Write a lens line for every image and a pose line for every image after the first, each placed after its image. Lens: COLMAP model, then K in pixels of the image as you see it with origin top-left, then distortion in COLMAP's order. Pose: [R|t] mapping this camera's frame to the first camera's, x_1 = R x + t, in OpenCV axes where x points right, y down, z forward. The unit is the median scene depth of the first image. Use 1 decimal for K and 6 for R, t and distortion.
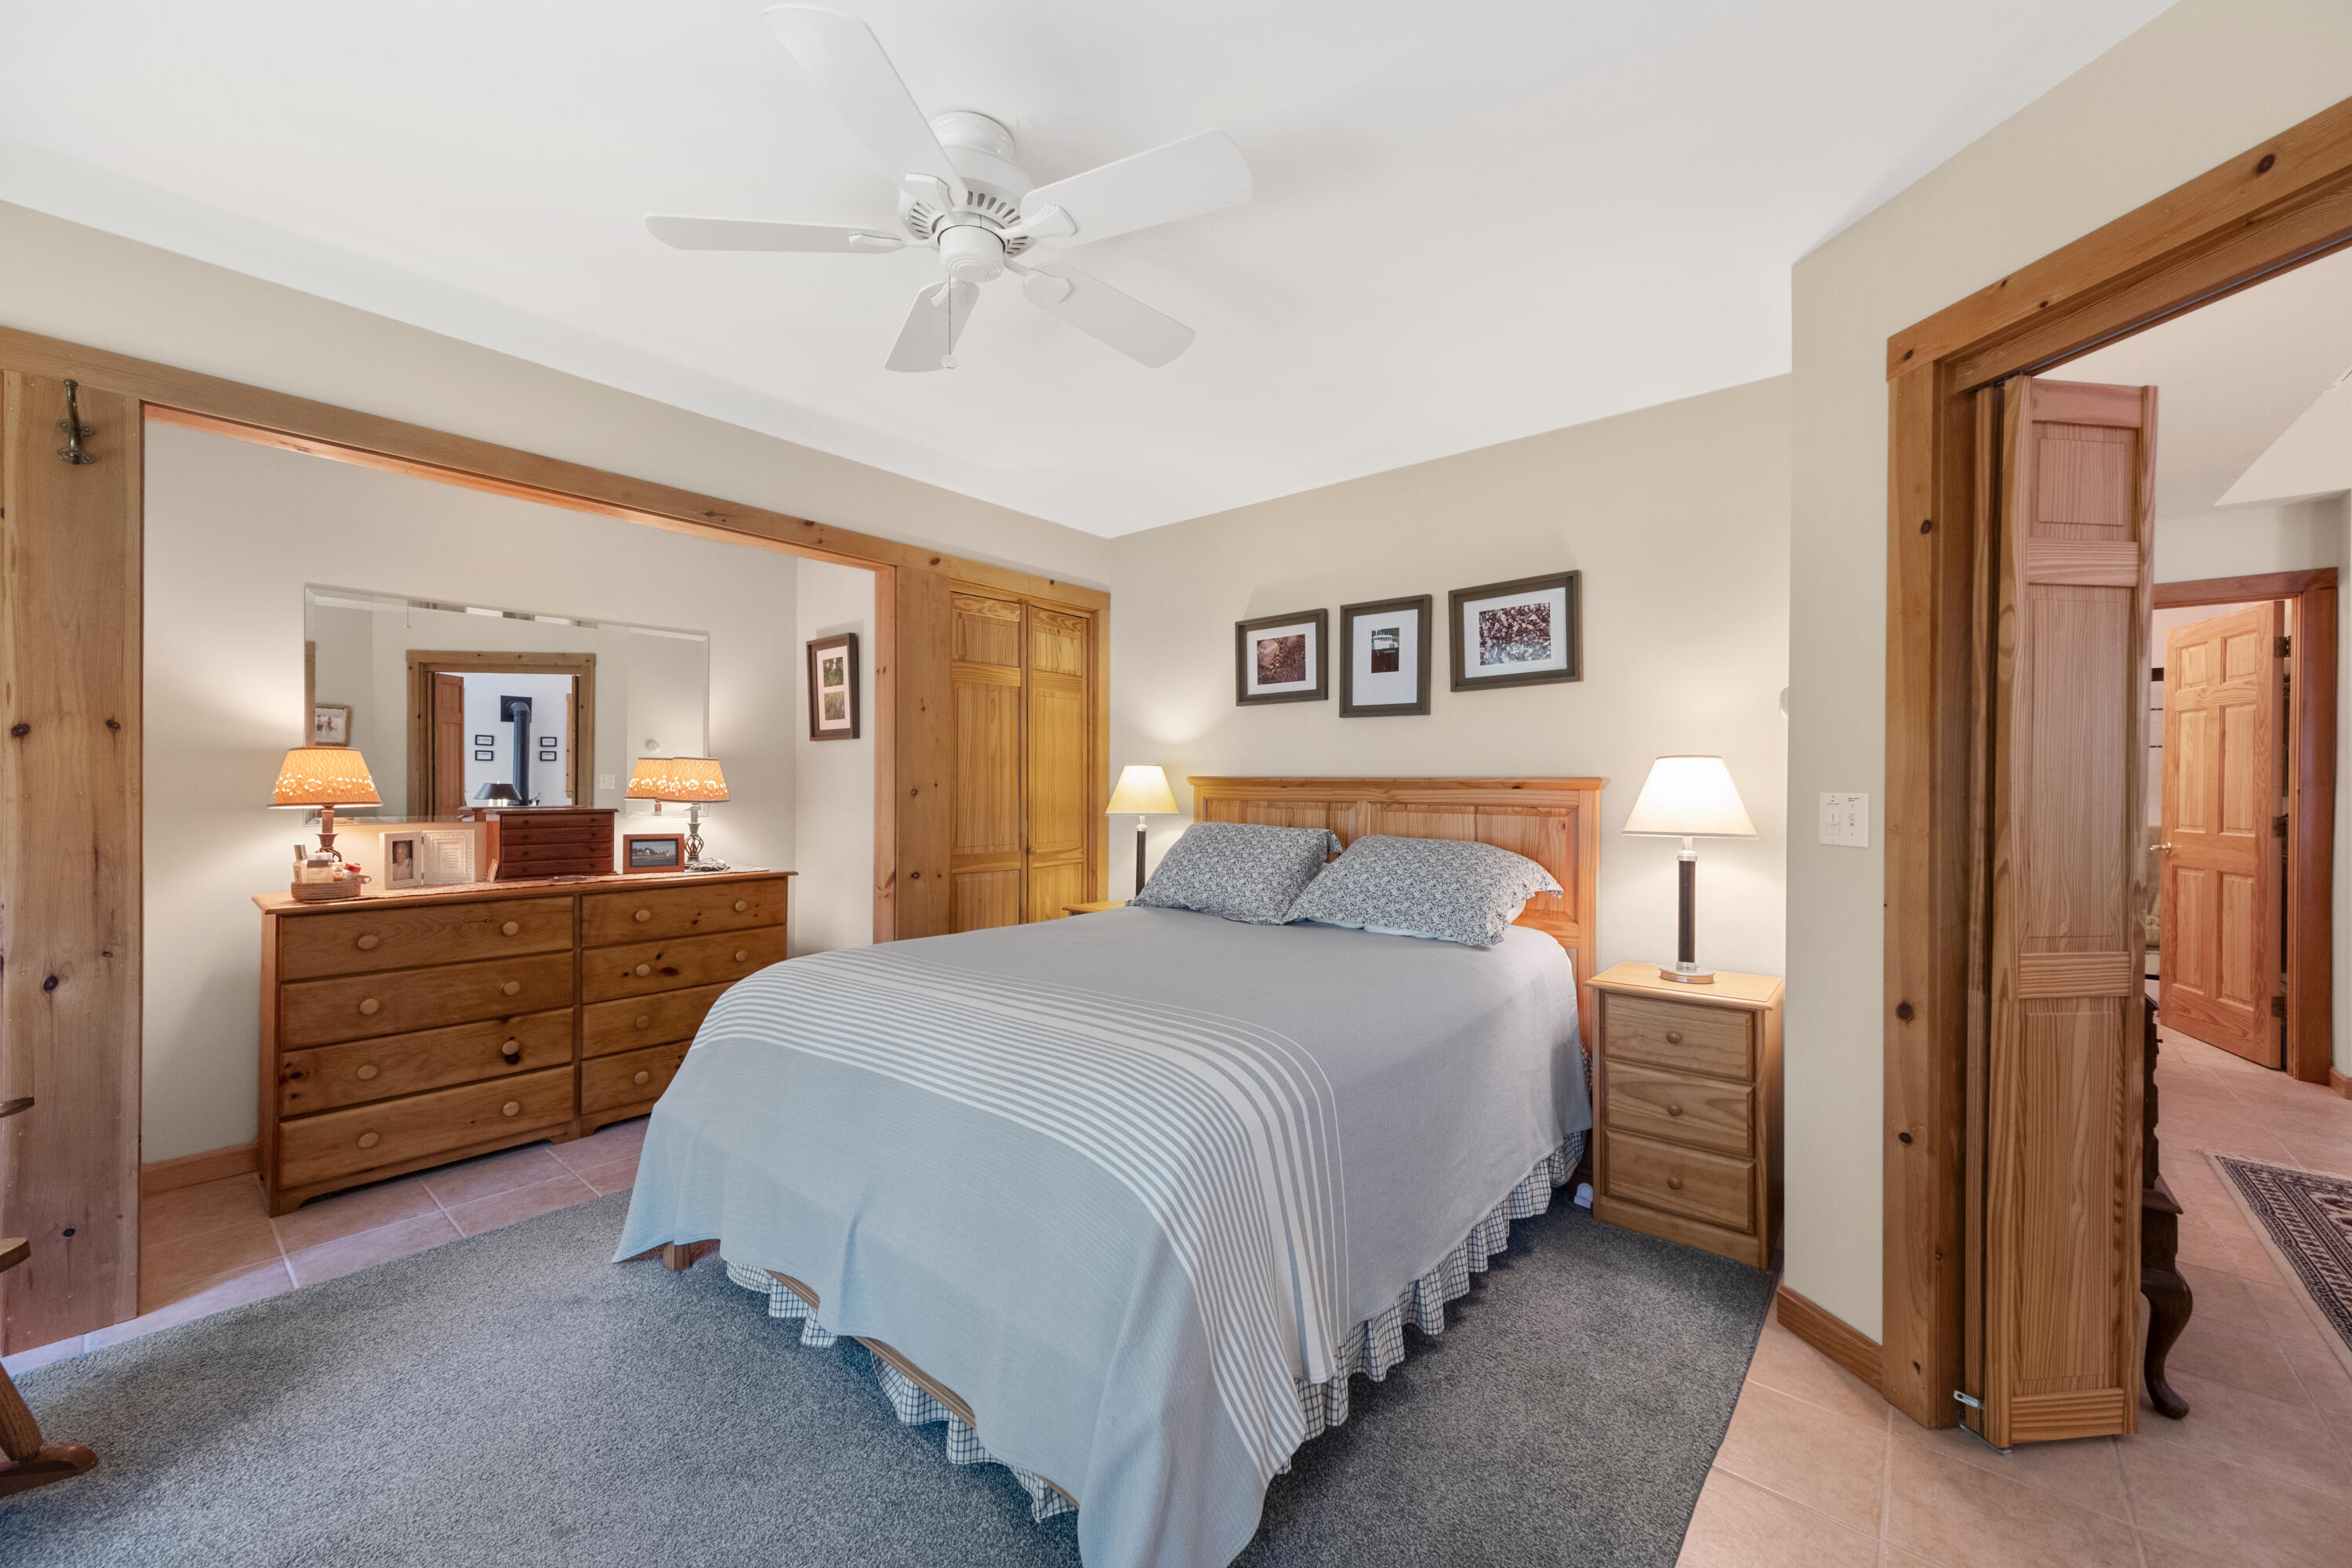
lens RADIAL K [[896.3, 0, 1176.0], [0, 896.3, 784.0], [0, 0, 1]] dist [0.000906, 0.000086]
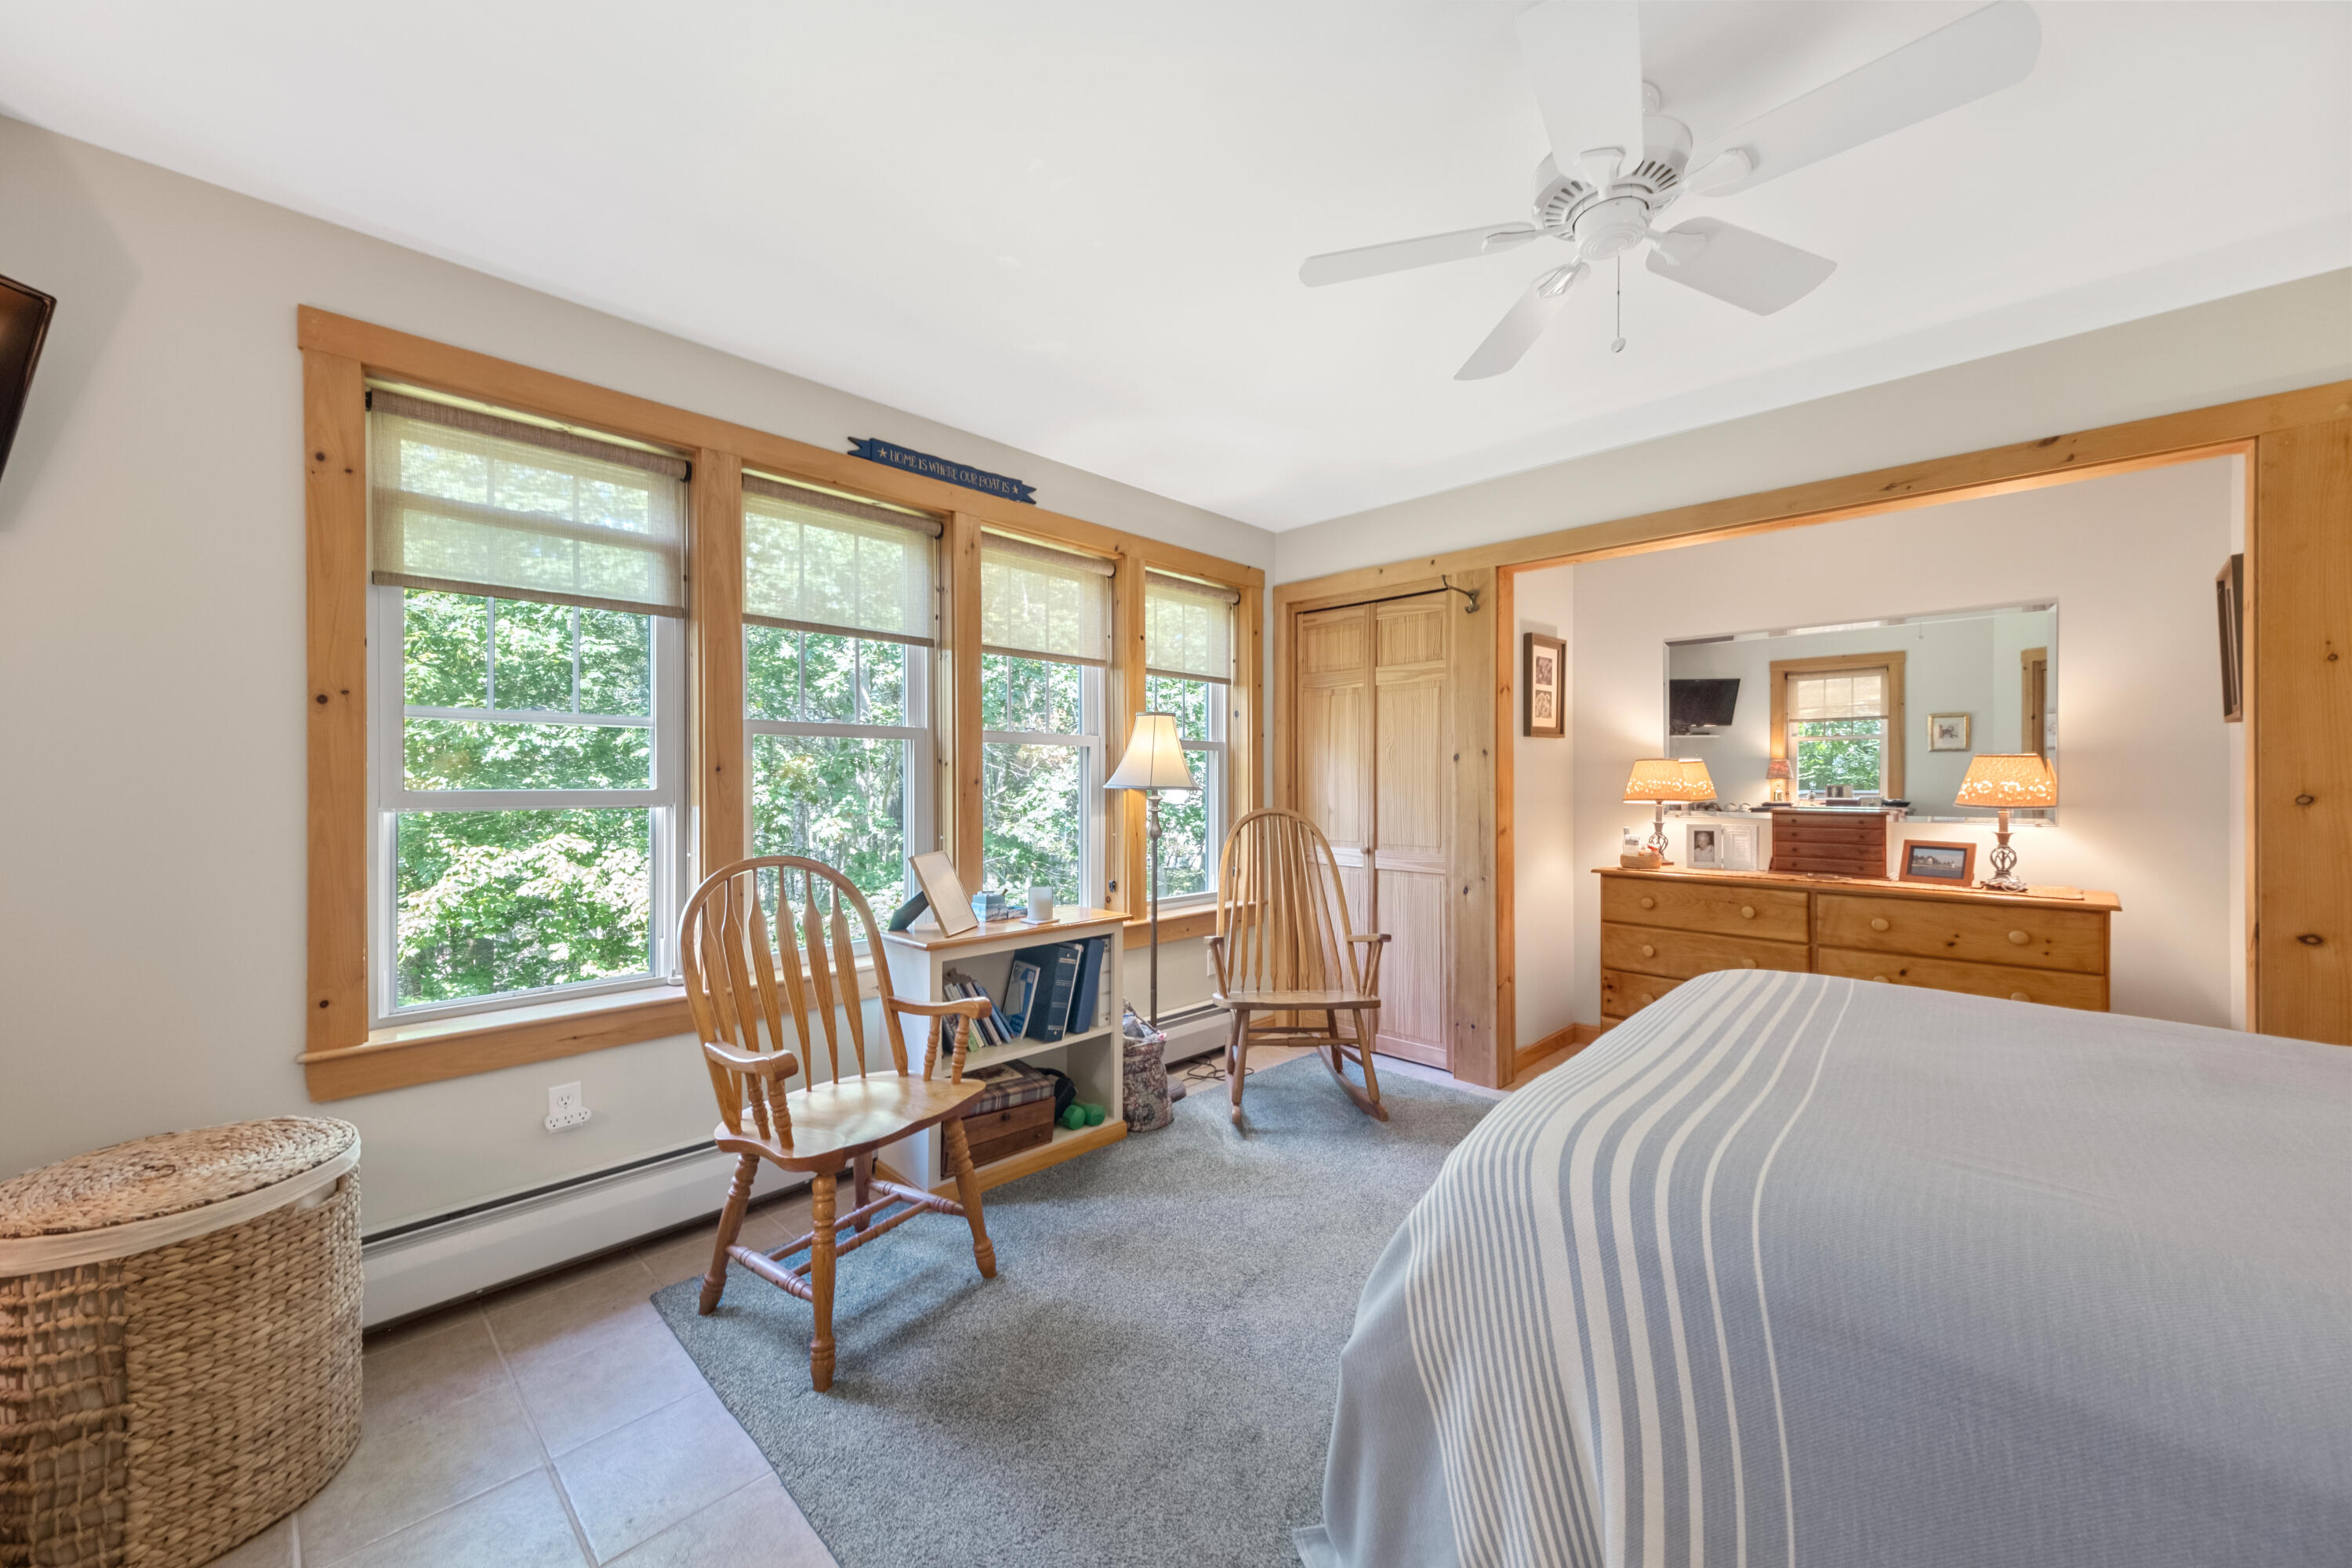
lens RADIAL K [[896.3, 0, 1176.0], [0, 896.3, 784.0], [0, 0, 1]] dist [0.000906, 0.000086]
pose [[-0.084274, -0.002263, -0.996440, 0.424991], [-0.002369, 0.999995, -0.002070, 0.001980], [0.996440, 0.002187, -0.084279, 0.346522]]
